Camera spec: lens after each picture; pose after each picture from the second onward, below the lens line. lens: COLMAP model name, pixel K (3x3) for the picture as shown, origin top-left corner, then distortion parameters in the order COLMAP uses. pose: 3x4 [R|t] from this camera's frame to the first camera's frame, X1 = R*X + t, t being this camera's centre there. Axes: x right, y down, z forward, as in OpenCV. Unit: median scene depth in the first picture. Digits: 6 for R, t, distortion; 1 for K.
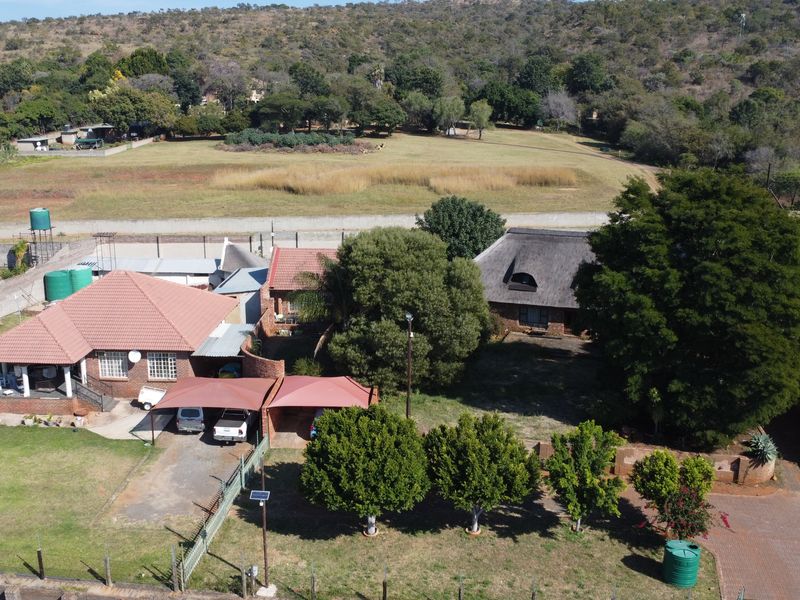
lens RADIAL K [[776.0, 0, 400.0], [0, 776.0, 300.0], [0, 0, 1]] dist [-0.012616, -0.028998]
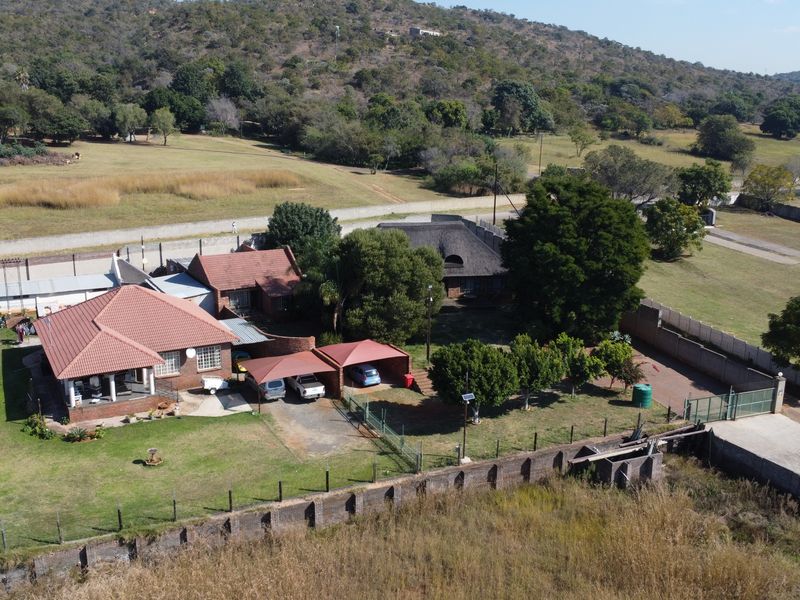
lens RADIAL K [[776.0, 0, 400.0], [0, 776.0, 300.0], [0, 0, 1]] dist [-0.012616, -0.028998]
pose [[0.855671, -0.124880, 0.502228, -0.643843], [0.121159, 0.991819, 0.040193, -0.016361], [-0.503138, 0.026458, 0.863801, -0.189111]]
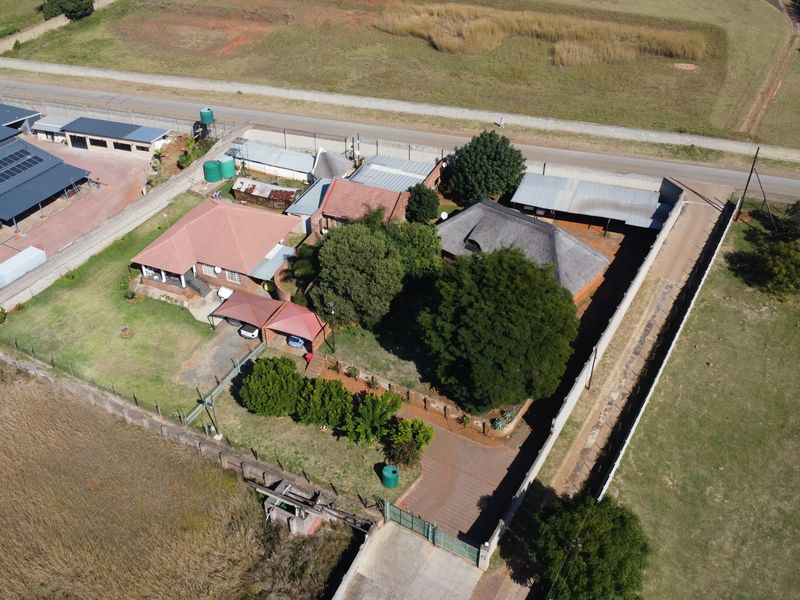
lens RADIAL K [[776.0, 0, 400.0], [0, 776.0, 300.0], [0, 0, 1]] dist [-0.012616, -0.028998]
pose [[0.933826, 0.214742, -0.286101, 0.563483], [-0.088574, 0.913672, 0.396683, -0.596853], [0.346587, -0.345092, 0.872232, -0.427673]]
